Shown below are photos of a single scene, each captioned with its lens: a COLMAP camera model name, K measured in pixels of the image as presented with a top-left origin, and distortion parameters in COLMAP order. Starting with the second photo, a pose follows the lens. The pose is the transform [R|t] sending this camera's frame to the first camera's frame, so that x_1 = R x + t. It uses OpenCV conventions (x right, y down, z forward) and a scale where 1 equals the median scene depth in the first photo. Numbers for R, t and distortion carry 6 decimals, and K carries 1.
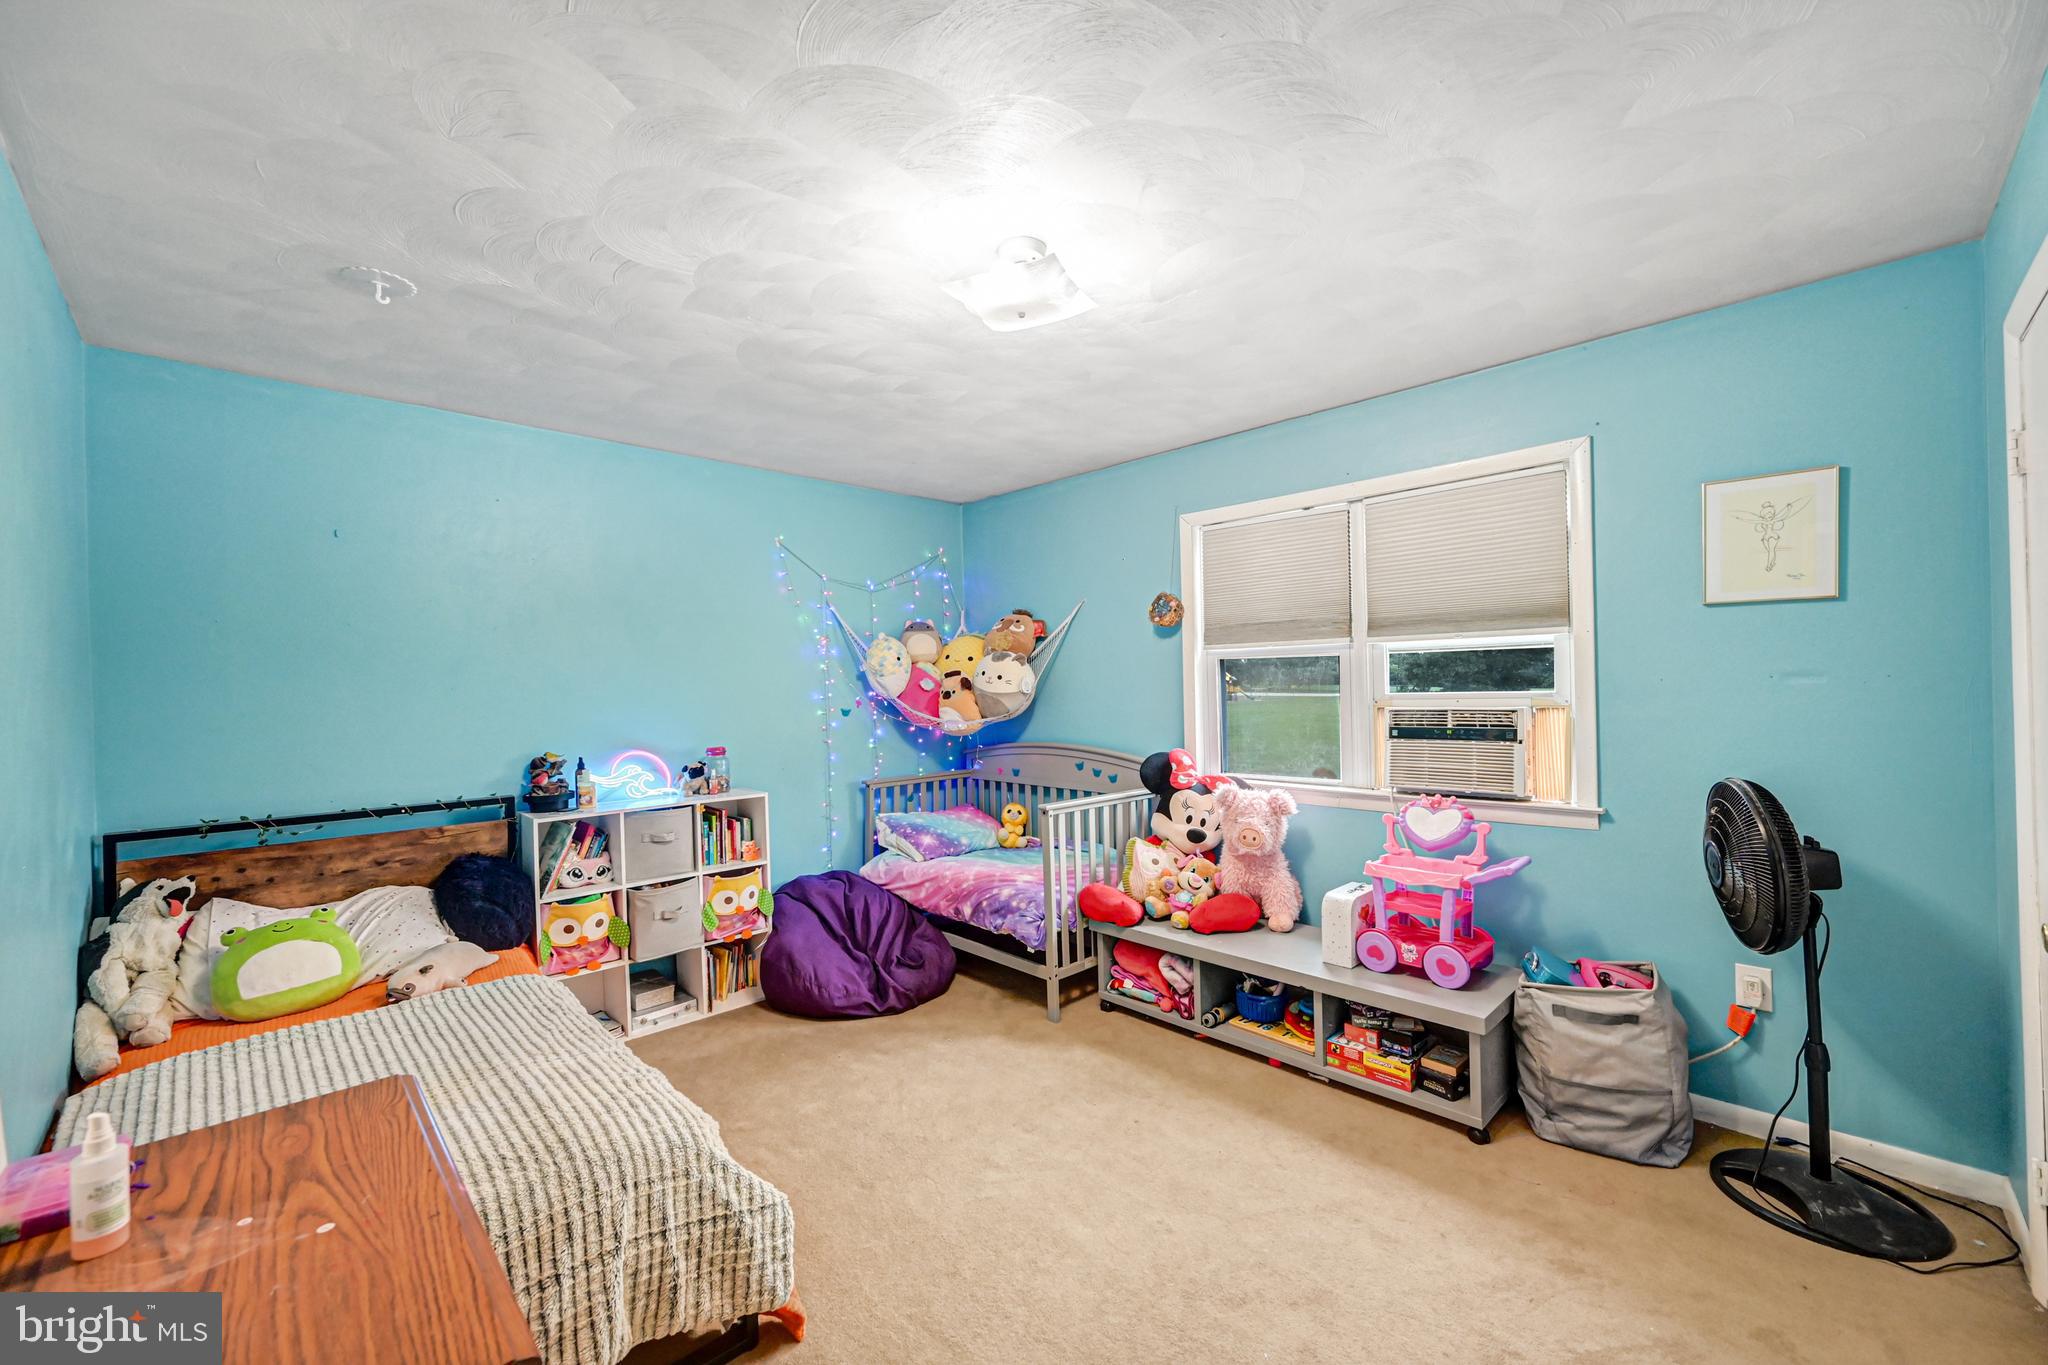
lens RADIAL K [[813.2, 0, 1028.3], [0, 813.2, 689.2], [0, 0, 1]] dist [-0.002186, 0.000087]
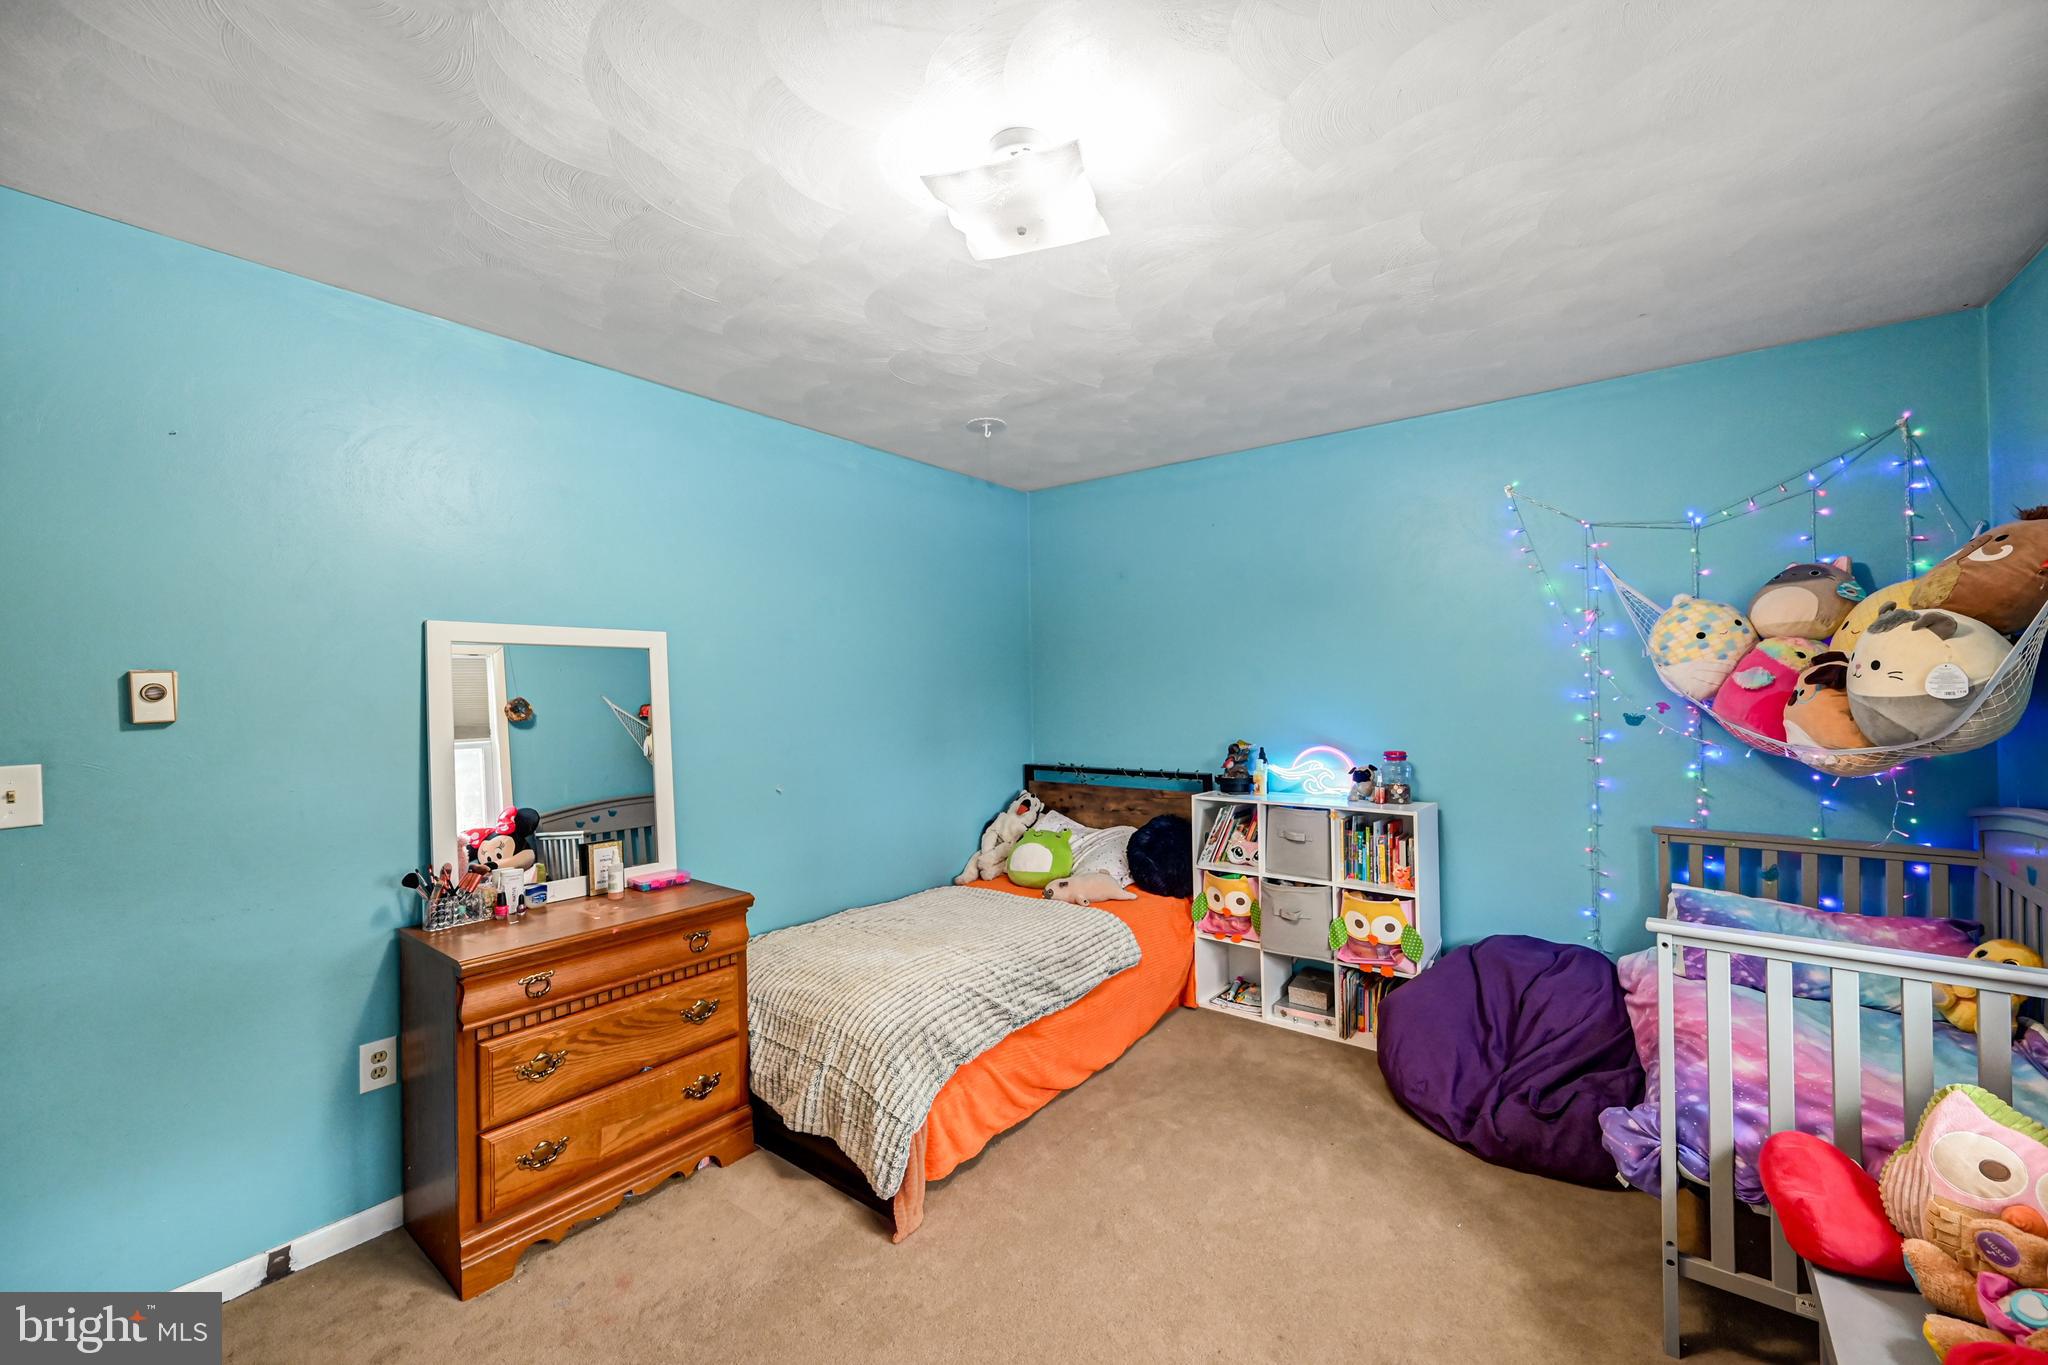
lens RADIAL K [[813.2, 0, 1028.3], [0, 813.2, 689.2], [0, 0, 1]] dist [-0.002186, 0.000087]
pose [[0.138629, 0.017904, -0.990183, 0.458160], [0.007860, 0.999785, 0.019178, -0.016338], [0.990313, -0.010442, 0.138459, 0.523360]]
